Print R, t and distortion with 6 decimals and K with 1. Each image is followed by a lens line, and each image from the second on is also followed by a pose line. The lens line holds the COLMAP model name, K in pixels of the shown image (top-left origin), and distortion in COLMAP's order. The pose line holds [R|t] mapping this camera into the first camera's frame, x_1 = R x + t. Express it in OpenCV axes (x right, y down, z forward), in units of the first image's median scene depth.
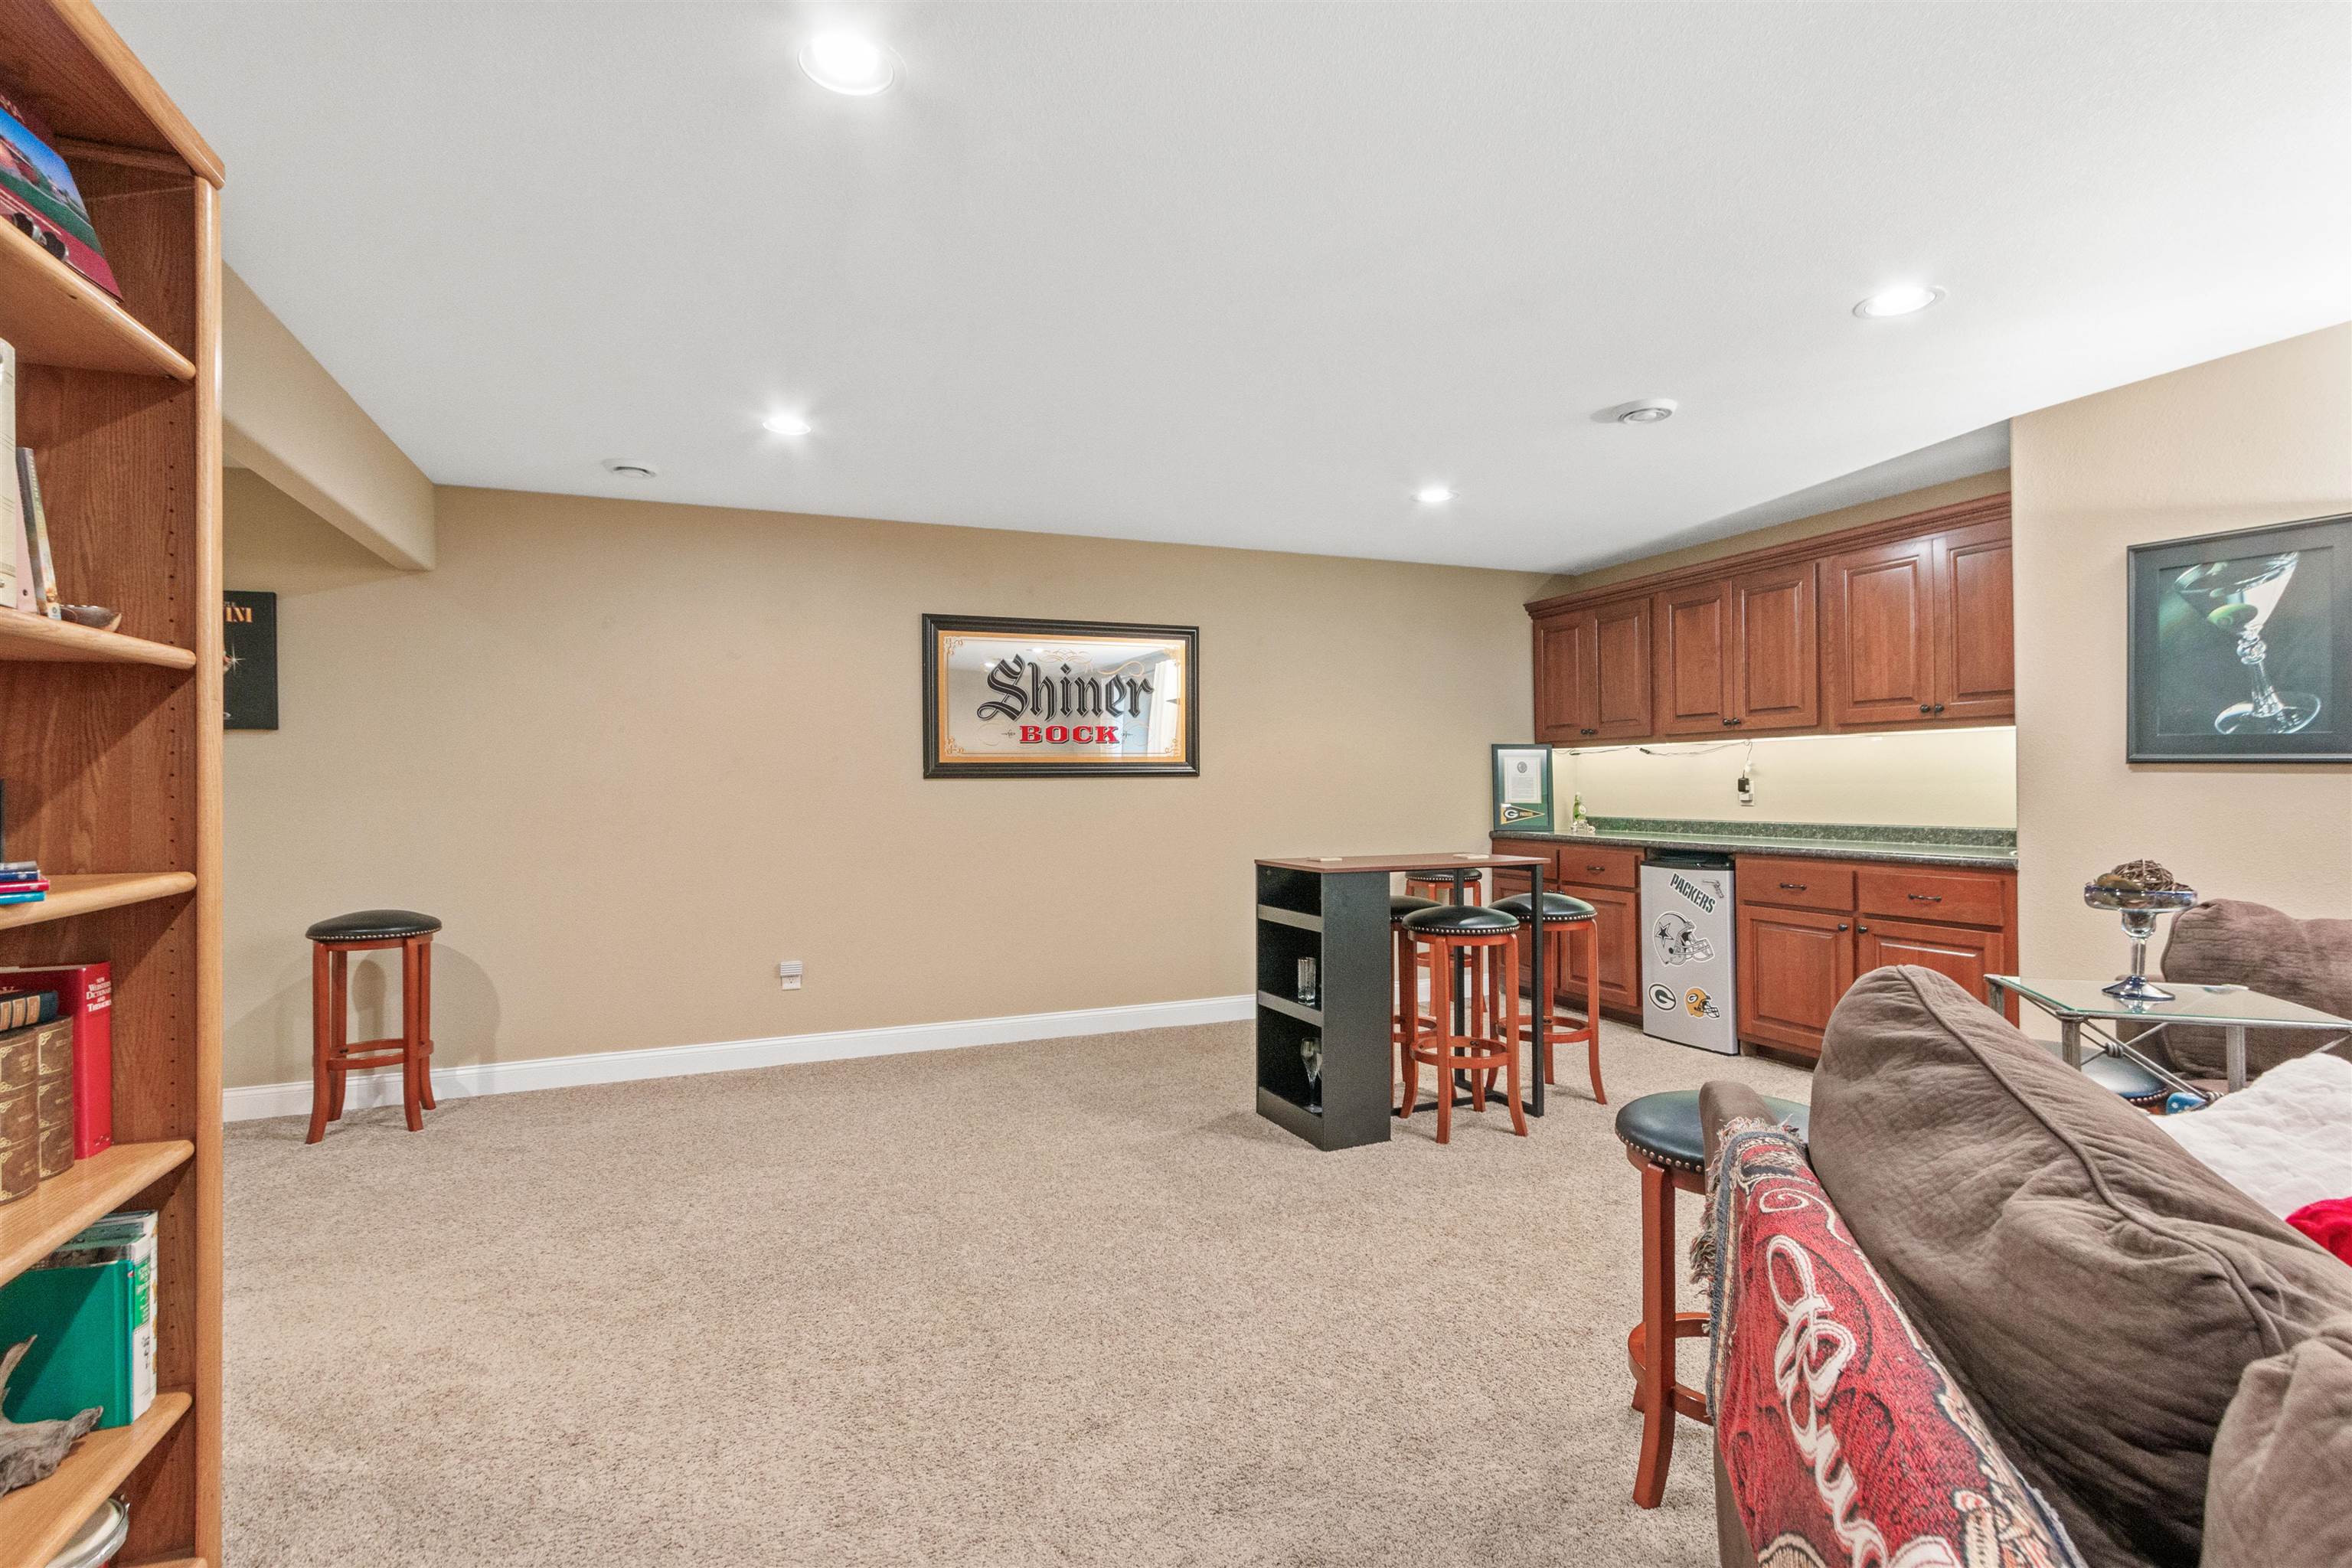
lens RADIAL K [[1305.1, 0, 1186.6], [0, 1305.1, 782.3], [0, 0, 1]] dist [-0.000431, 0.000011]
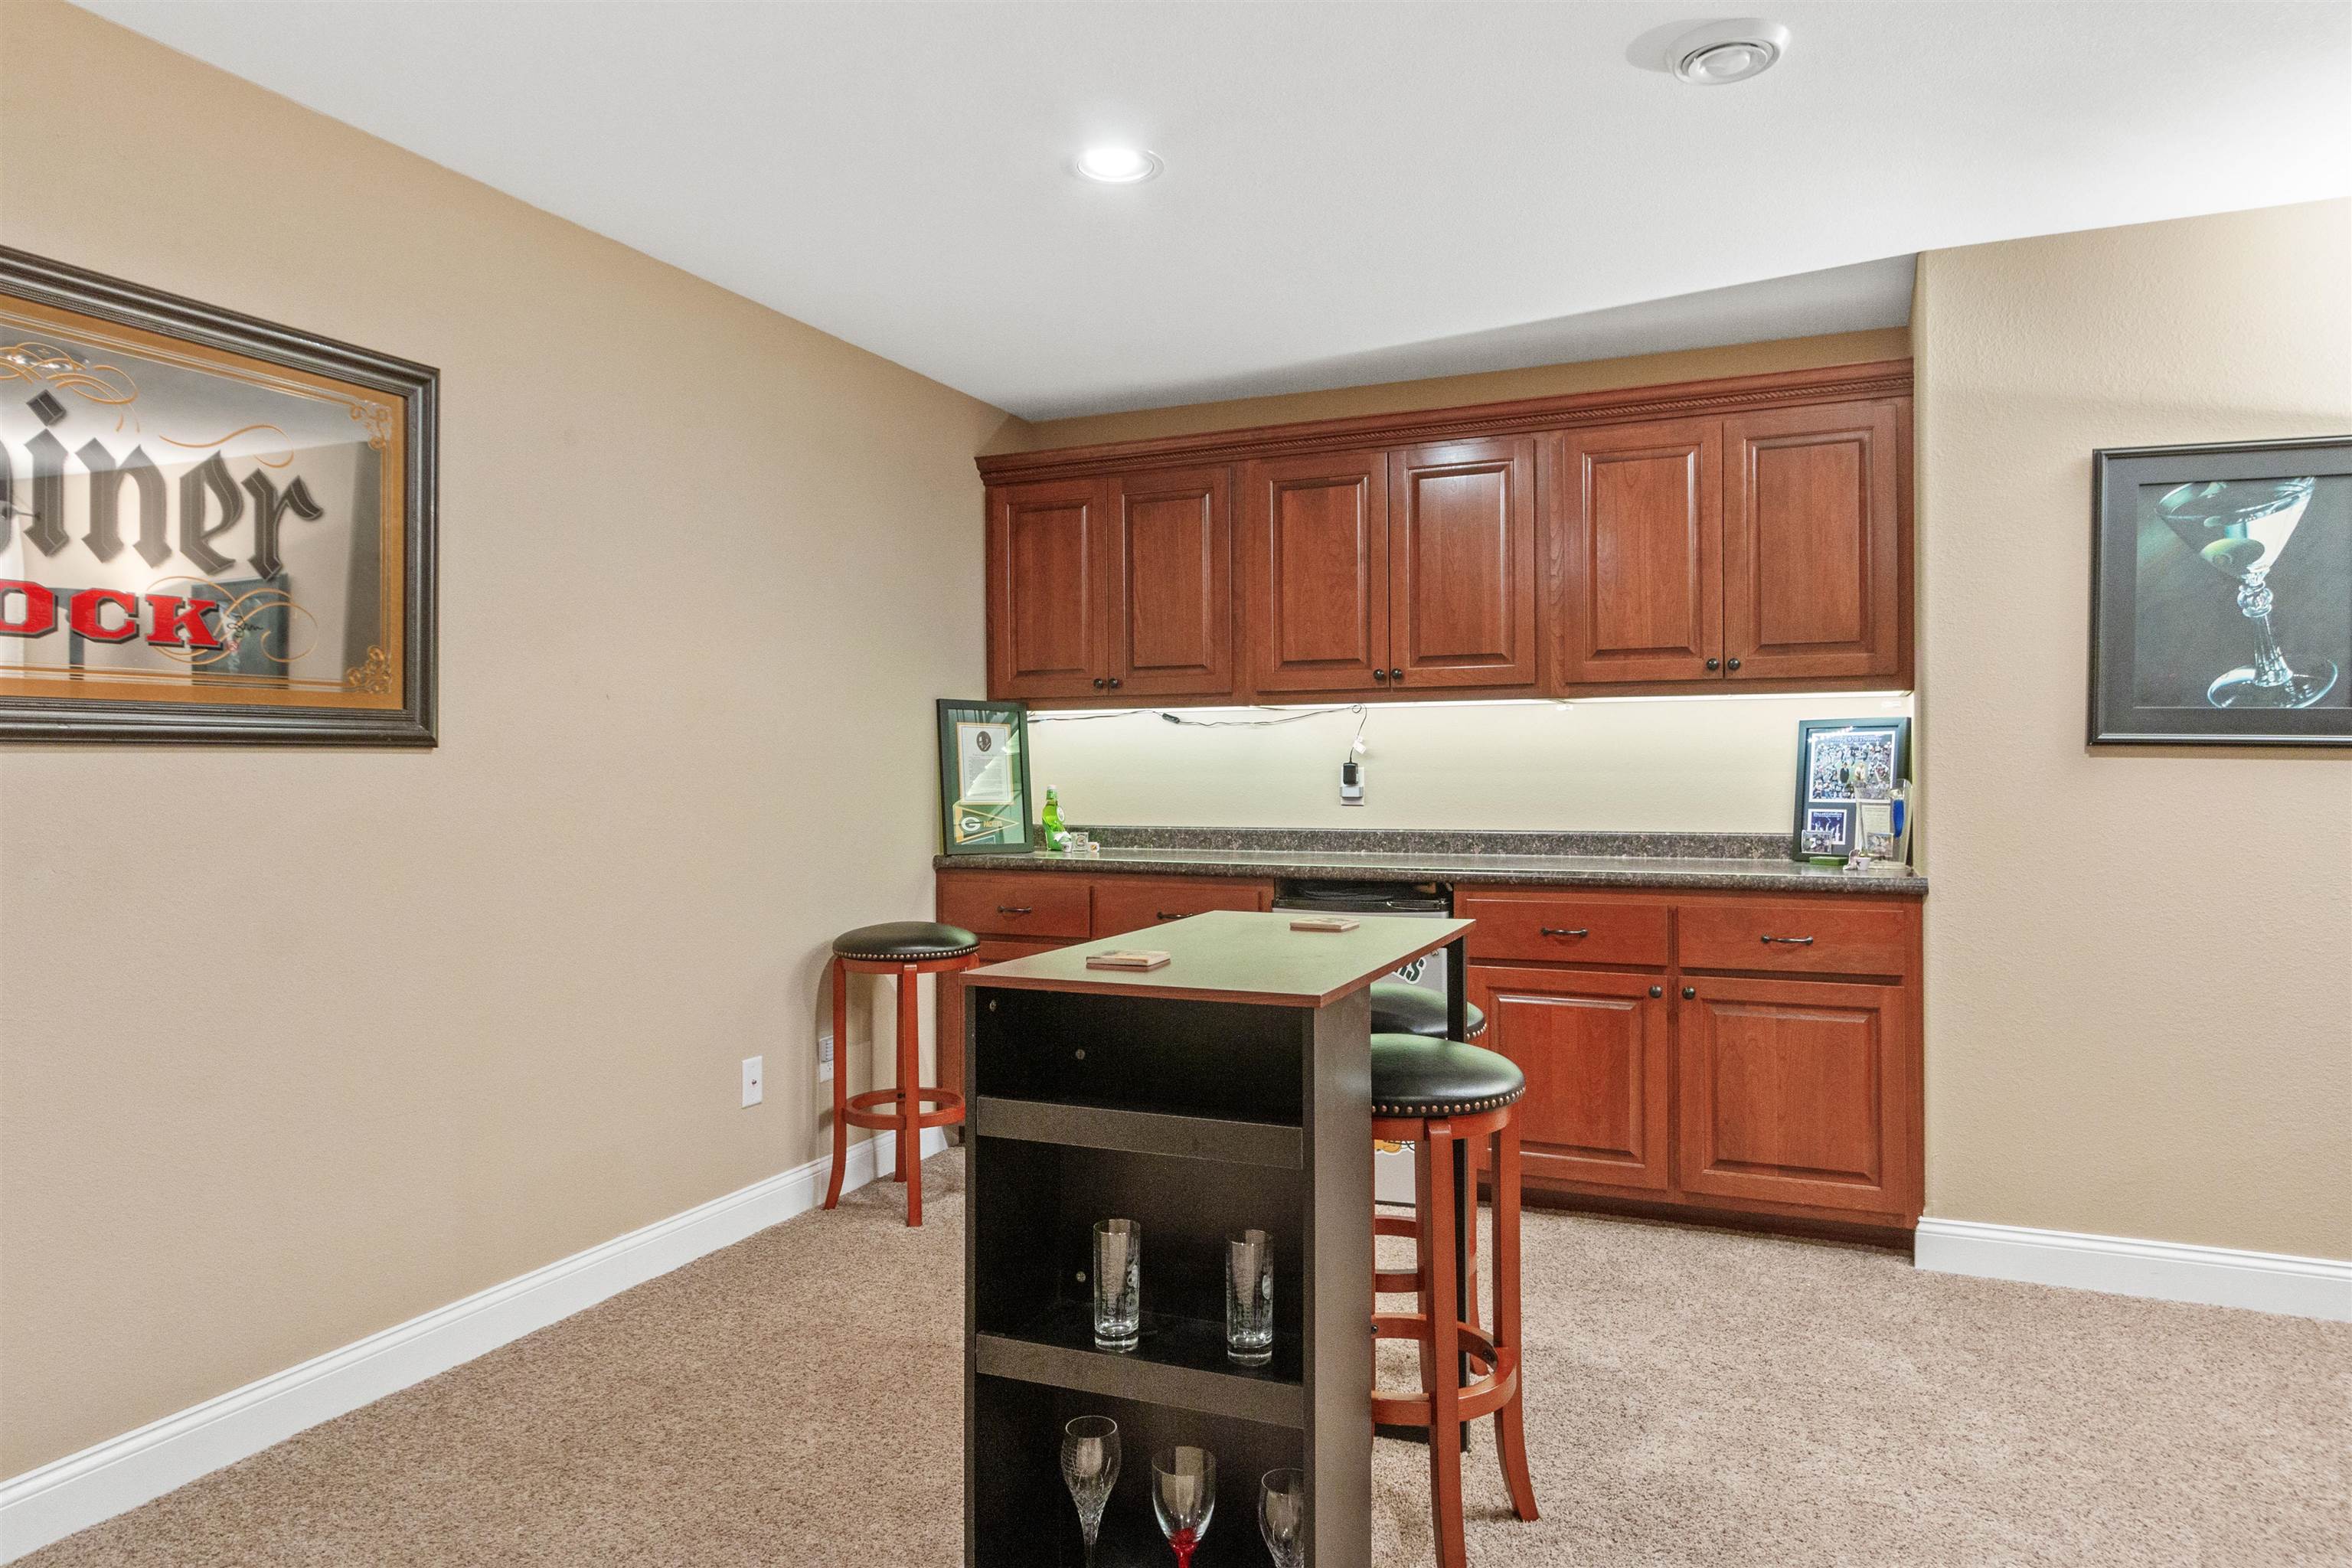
lens RADIAL K [[1486.8, 0, 1174.2], [0, 1486.8, 766.8], [0, 0, 1]] dist [0.007127, 0.001566]
pose [[0.695232, 0.008032, 0.718740, -0.190934], [-0.004076, 0.999966, -0.007232, 0.004774], [-0.718774, 0.002098, 0.695241, 0.621996]]
